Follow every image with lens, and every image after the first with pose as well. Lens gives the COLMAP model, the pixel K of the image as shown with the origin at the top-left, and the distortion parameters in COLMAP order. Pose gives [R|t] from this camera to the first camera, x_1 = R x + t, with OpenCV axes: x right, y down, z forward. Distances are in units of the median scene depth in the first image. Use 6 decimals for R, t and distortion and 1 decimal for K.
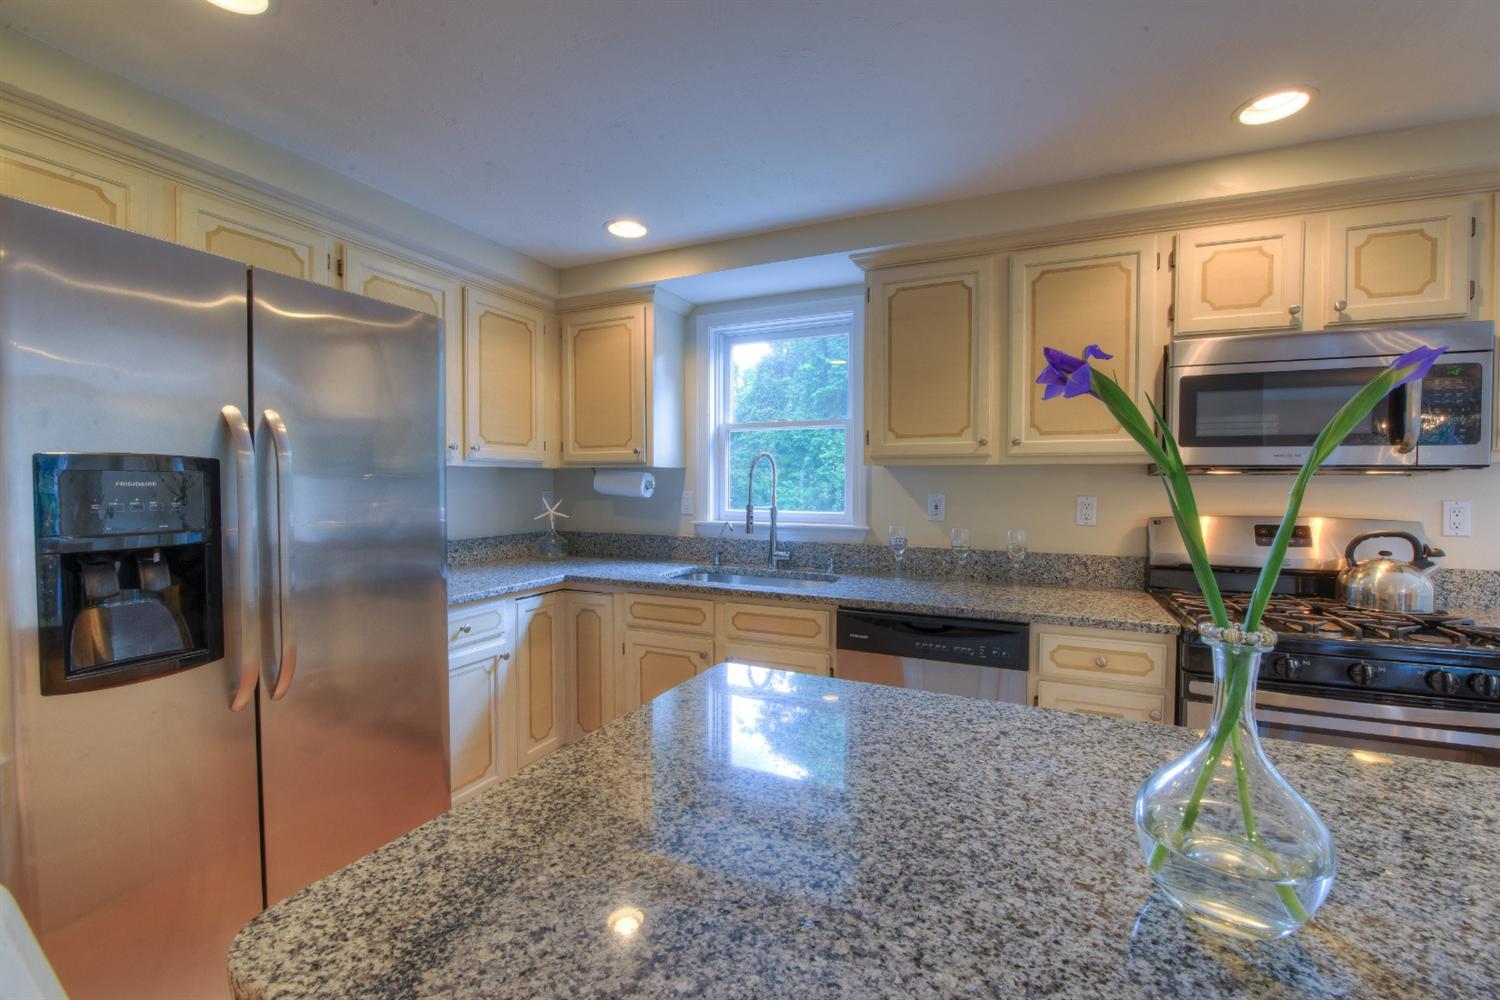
lens RADIAL K [[612.1, 0, 748.1], [0, 612.1, 499.4], [0, 0, 1]] dist [-0.025520, -0.000268]
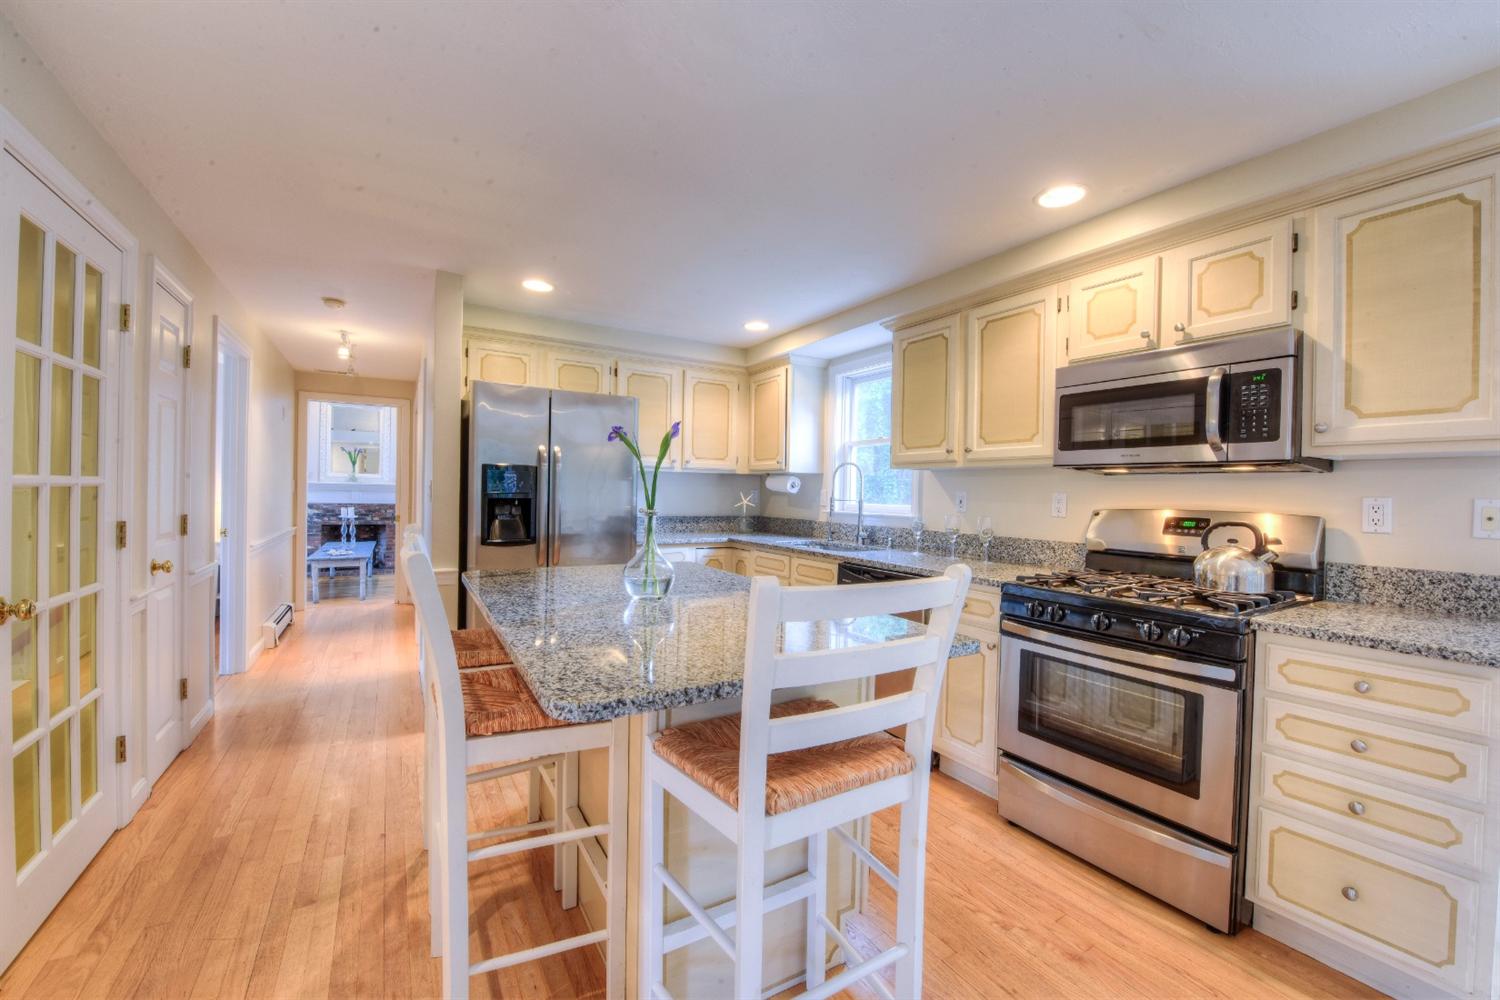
lens RADIAL K [[612.1, 0, 754.5], [0, 612.1, 499.0], [0, 0, 1]] dist [-0.025520, -0.000268]
pose [[0.821473, 0.017963, -0.569965, 0.763481], [-0.031699, 0.999397, -0.014190, 0.044104], [0.569366, 0.029724, 0.821547, -0.345481]]
